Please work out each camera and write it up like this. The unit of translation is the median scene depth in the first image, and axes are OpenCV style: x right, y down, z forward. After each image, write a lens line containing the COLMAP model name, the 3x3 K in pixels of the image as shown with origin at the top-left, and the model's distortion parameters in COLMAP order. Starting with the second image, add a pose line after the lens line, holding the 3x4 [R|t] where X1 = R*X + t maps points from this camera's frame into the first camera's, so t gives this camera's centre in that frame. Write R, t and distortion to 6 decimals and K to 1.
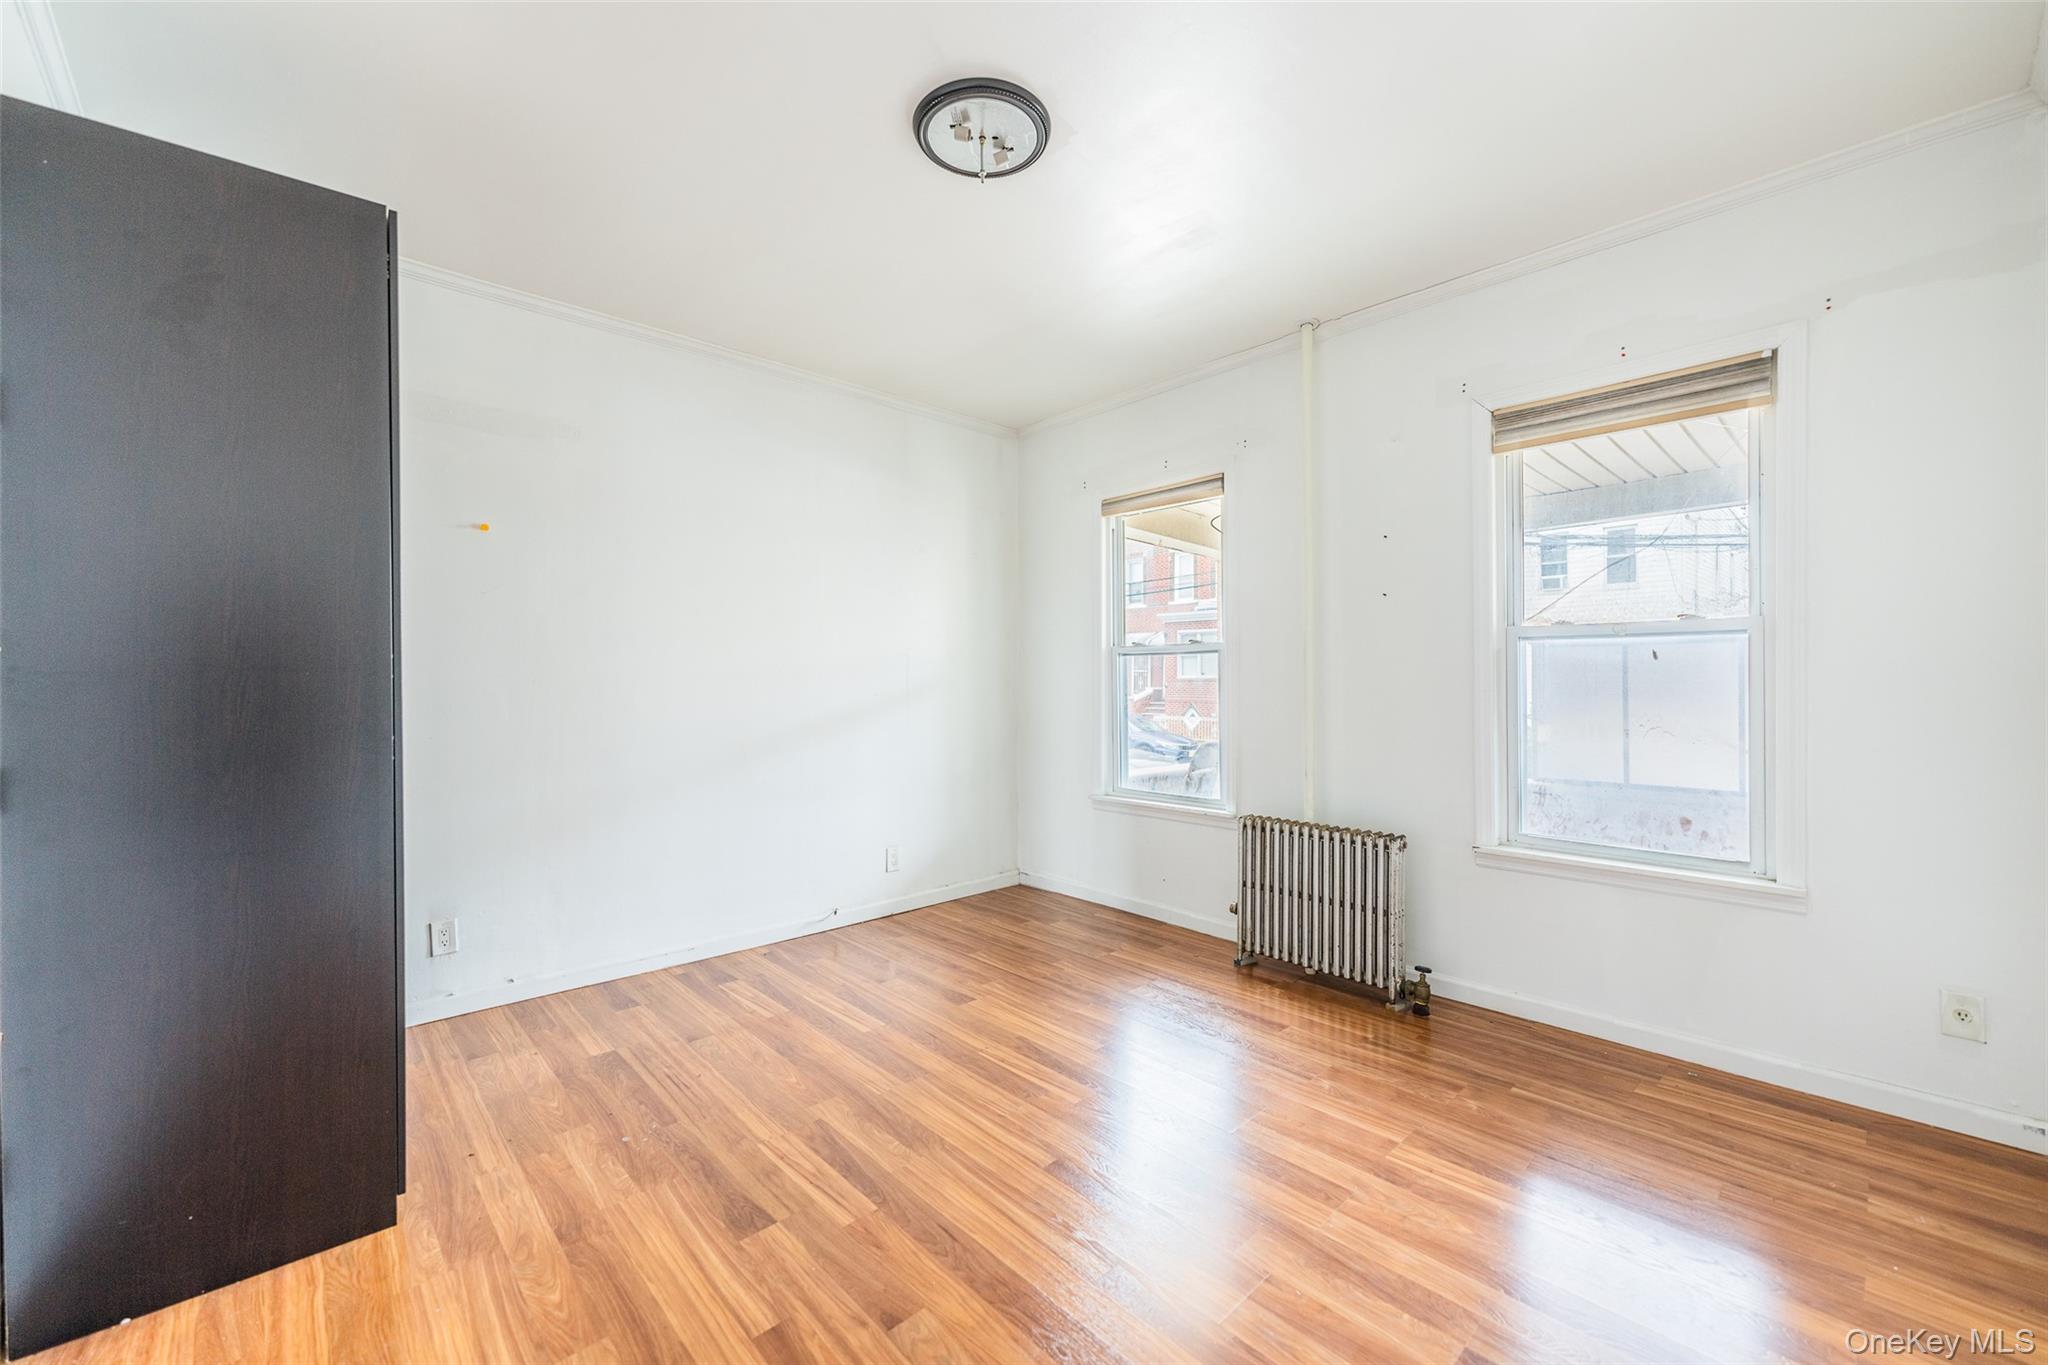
lens RADIAL K [[826.6, 0, 1025.8], [0, 826.6, 677.3], [0, 0, 1]] dist [0.001064, -0.000139]
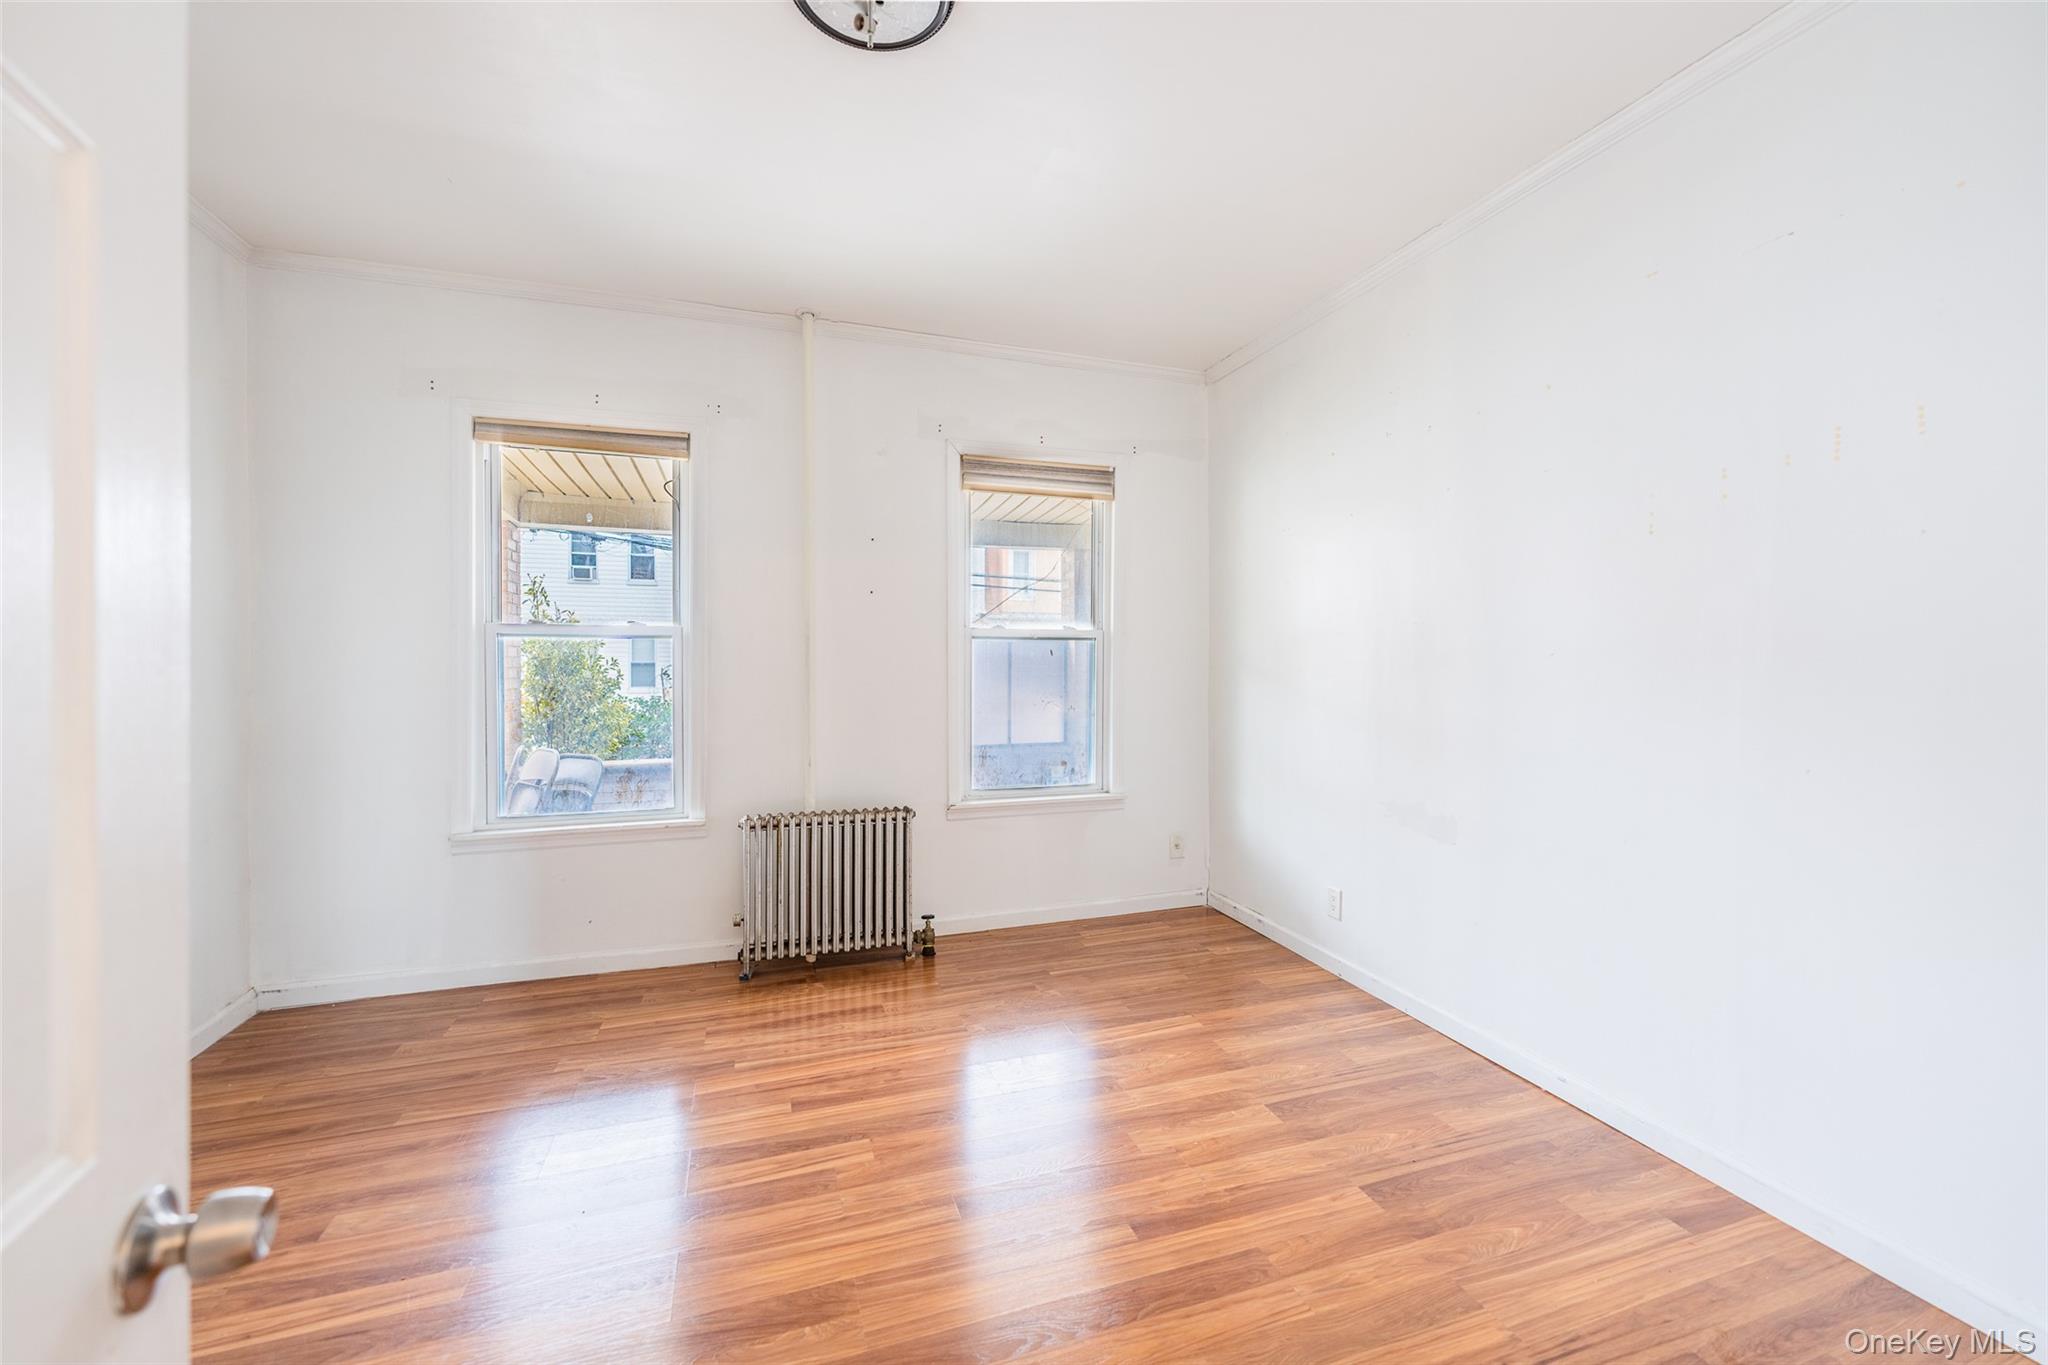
lens RADIAL K [[826.6, 0, 1025.1], [0, 826.6, 681.8], [0, 0, 1]] dist [0.001064, -0.000139]
pose [[0.396725, -0.018068, 0.917760, -0.537645], [-0.003761, 0.999766, 0.021308, -0.006726], [-0.917930, -0.011905, 0.396564, 0.411333]]
